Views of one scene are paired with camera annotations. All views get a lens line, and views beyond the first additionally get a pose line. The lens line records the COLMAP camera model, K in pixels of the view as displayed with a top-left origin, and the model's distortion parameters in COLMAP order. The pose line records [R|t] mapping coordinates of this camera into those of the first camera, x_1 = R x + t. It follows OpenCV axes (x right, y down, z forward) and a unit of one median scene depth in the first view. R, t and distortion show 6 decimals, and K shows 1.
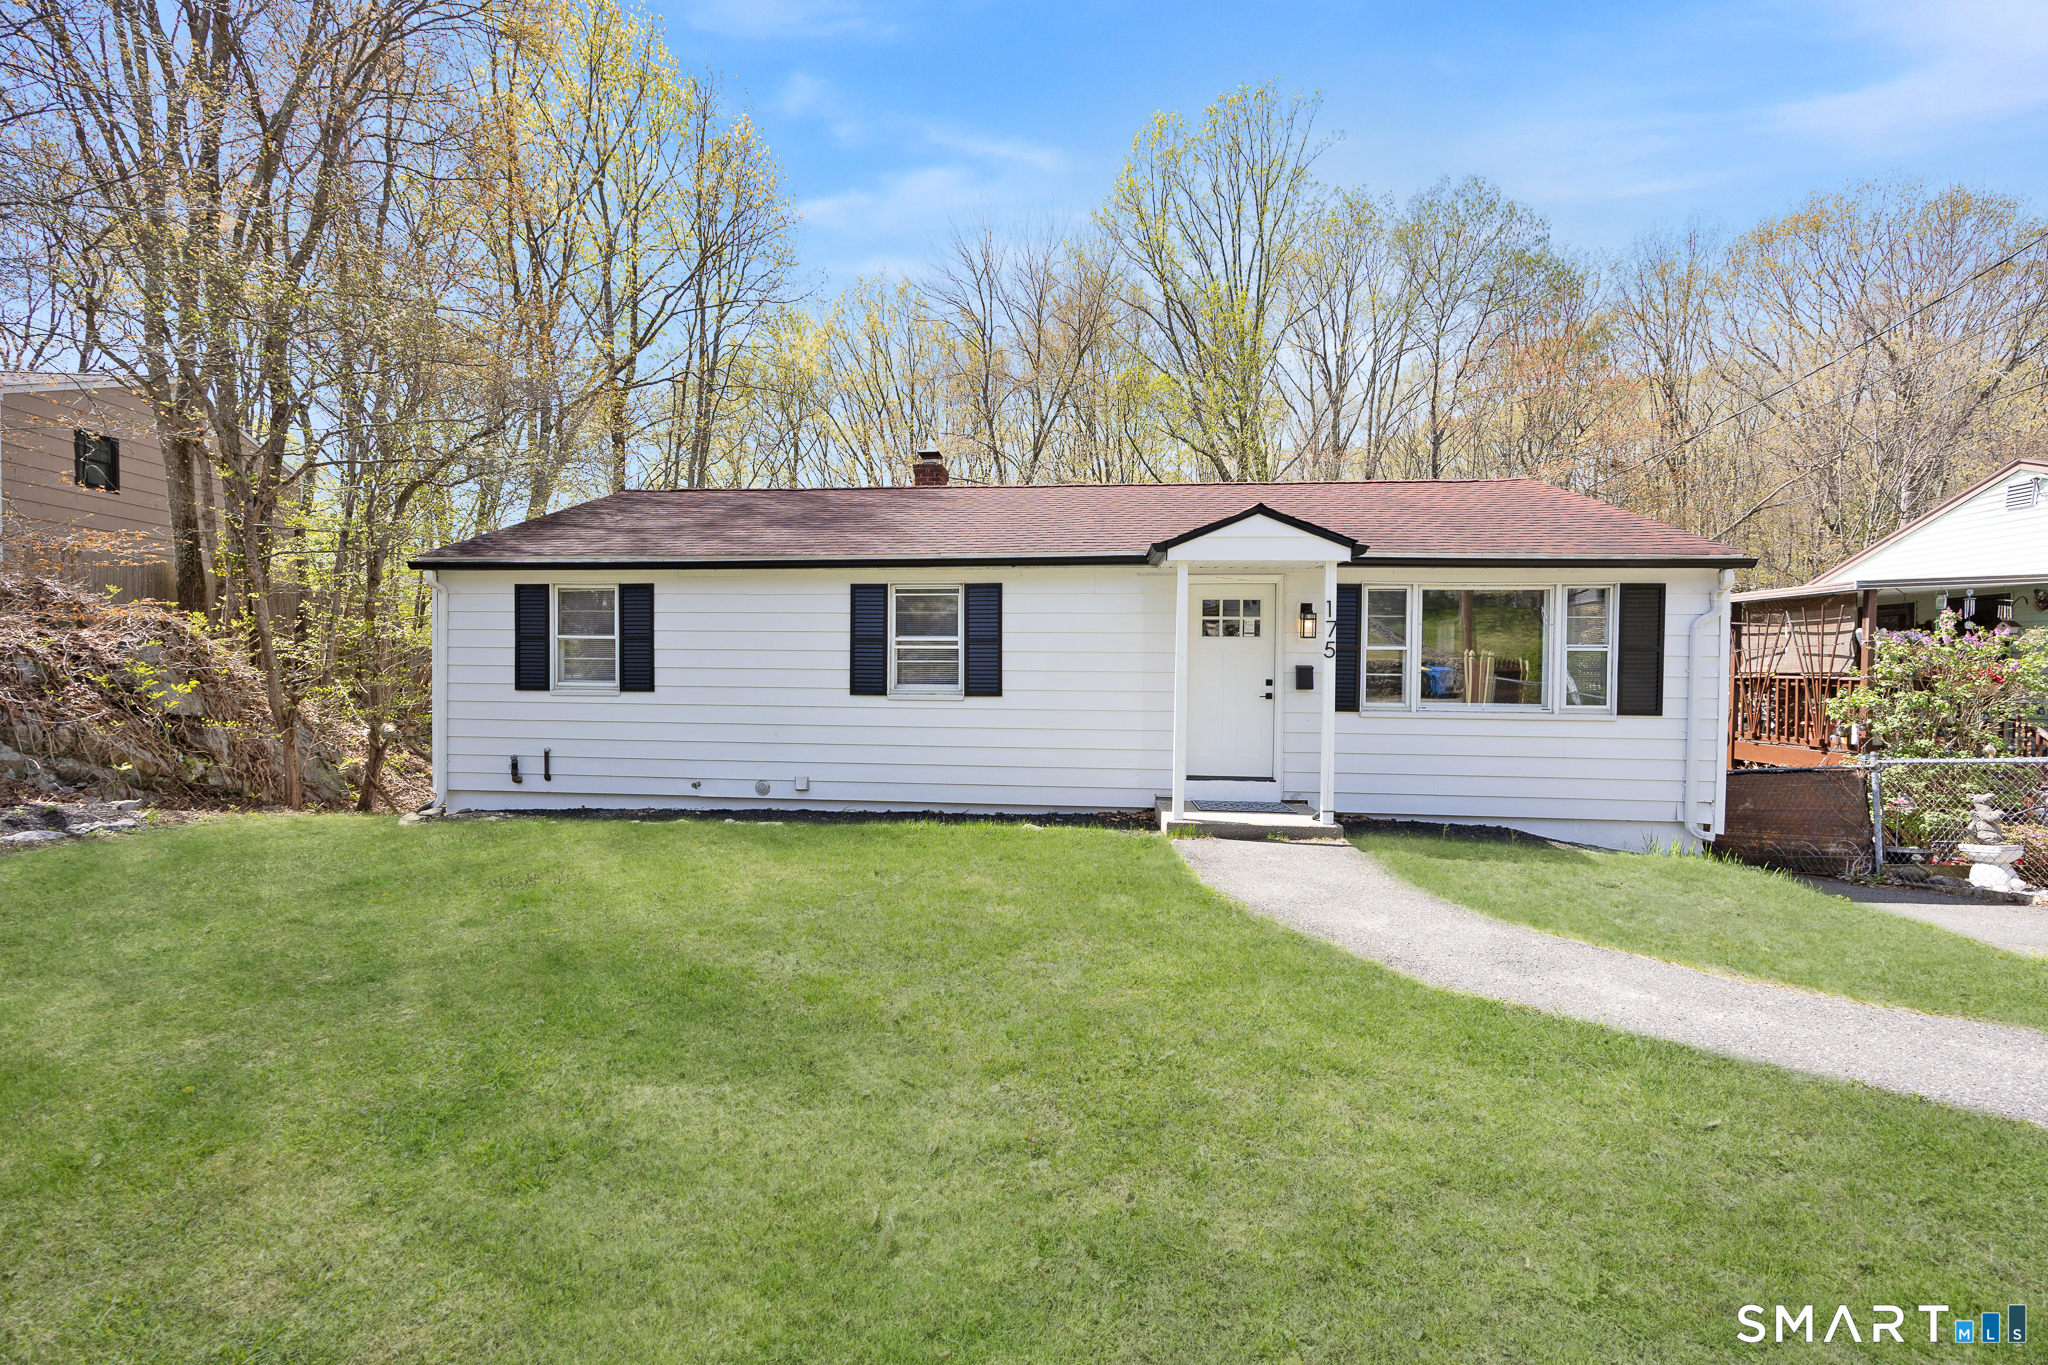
lens RADIAL K [[796.3, 0, 1013.1], [0, 796.3, 678.4], [0, 0, 1]] dist [0.001443, 0.000255]
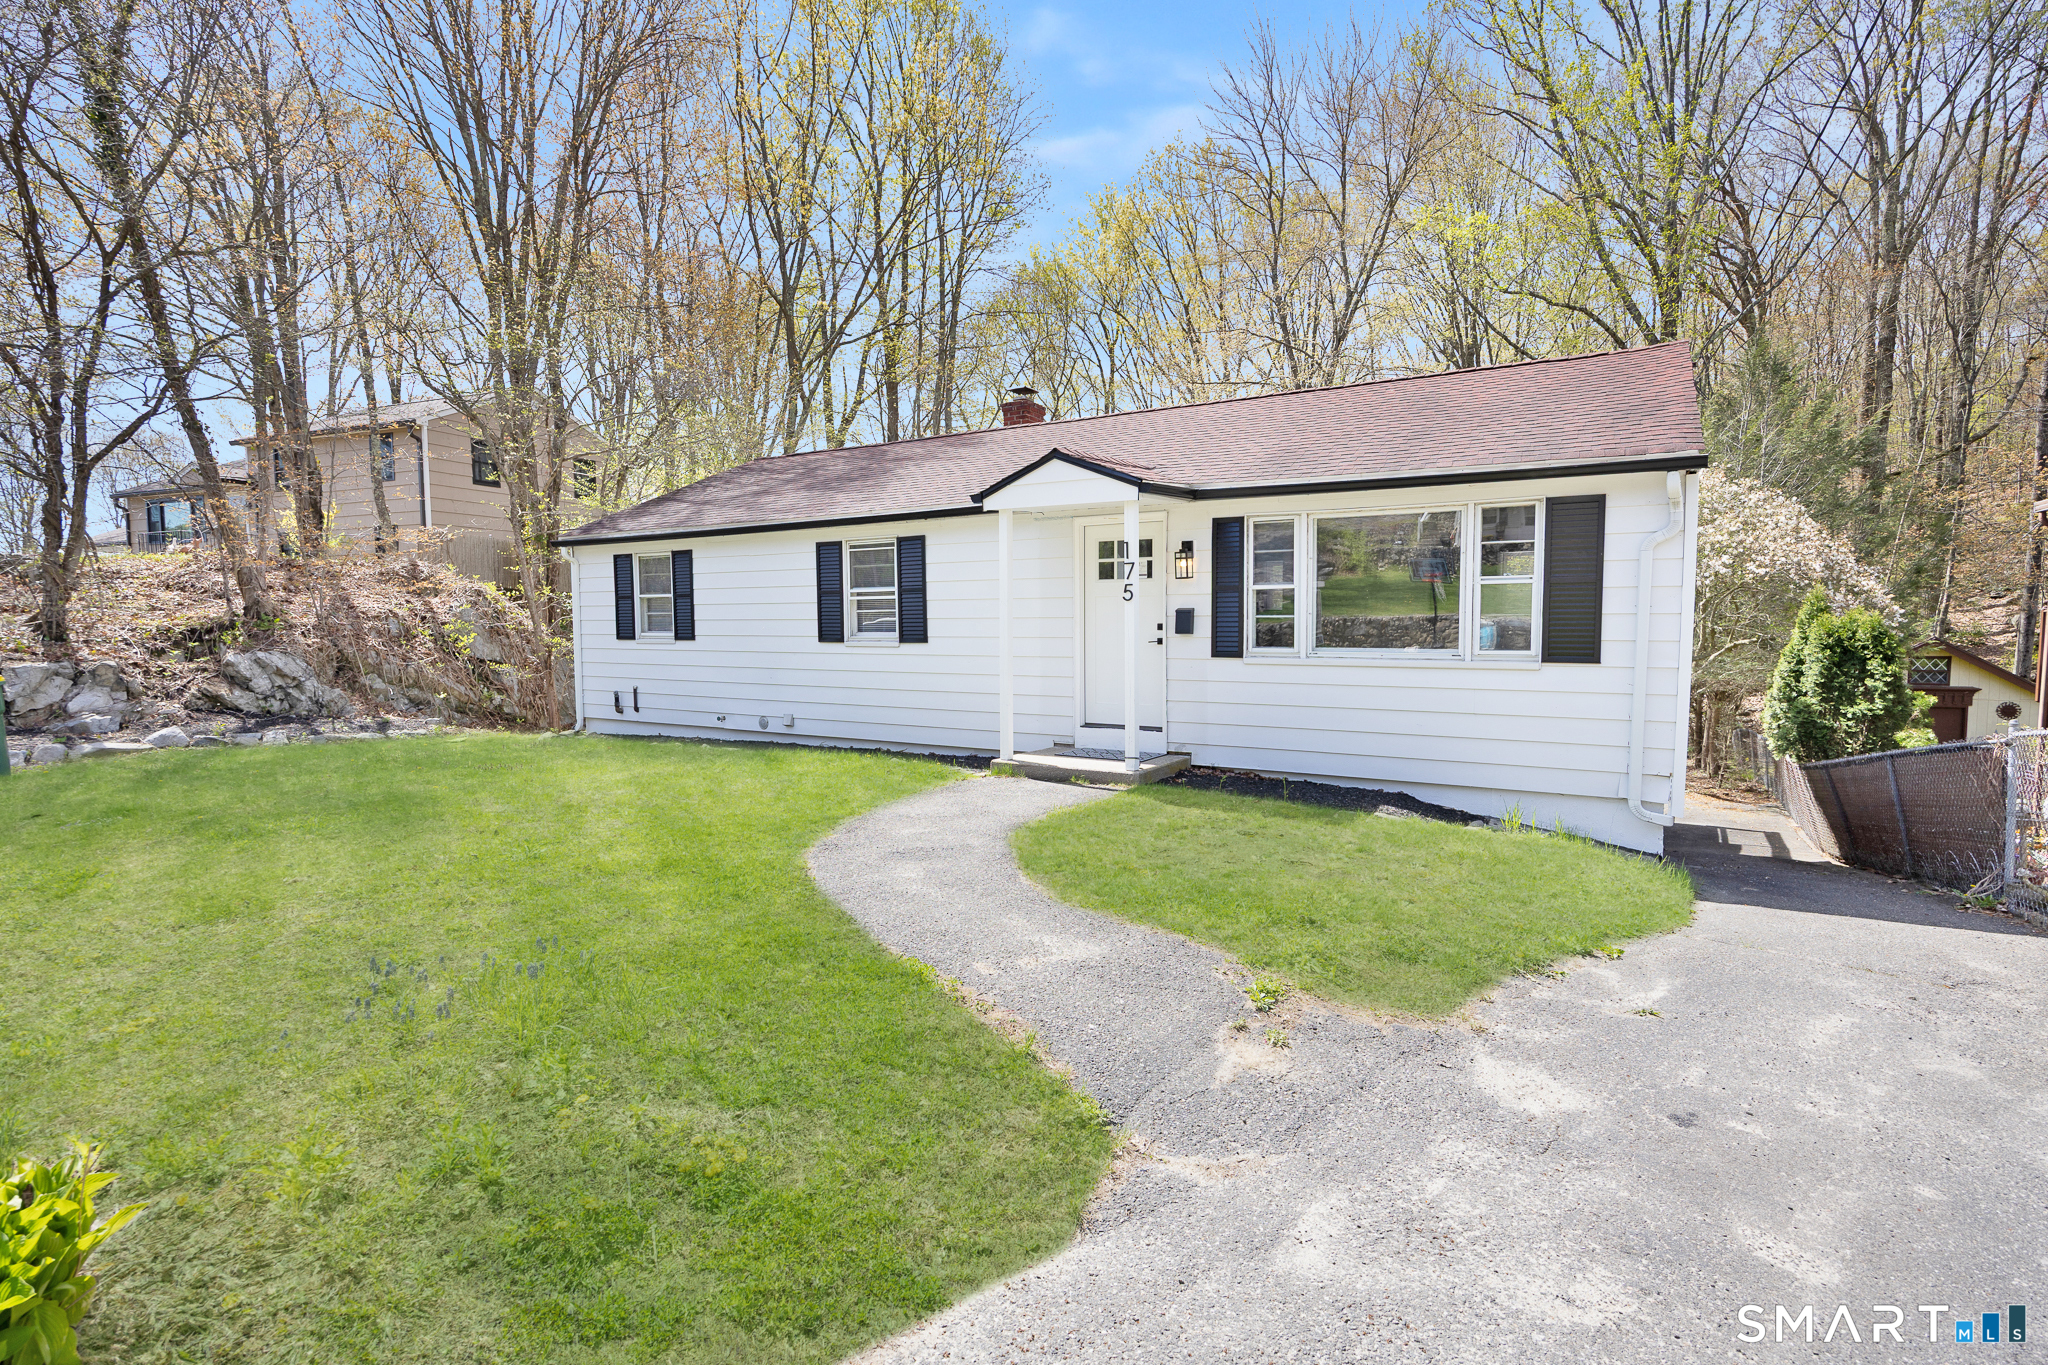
lens RADIAL K [[987.7, 0, 1031.9], [0, 987.7, 686.4], [0, 0, 1]] dist [-0.004242, -0.001895]
pose [[0.897169, 0.015859, -0.441402, 0.688543], [0.009760, 0.998399, 0.055709, 0.008745], [0.441579, -0.054289, 0.895578, -0.117490]]
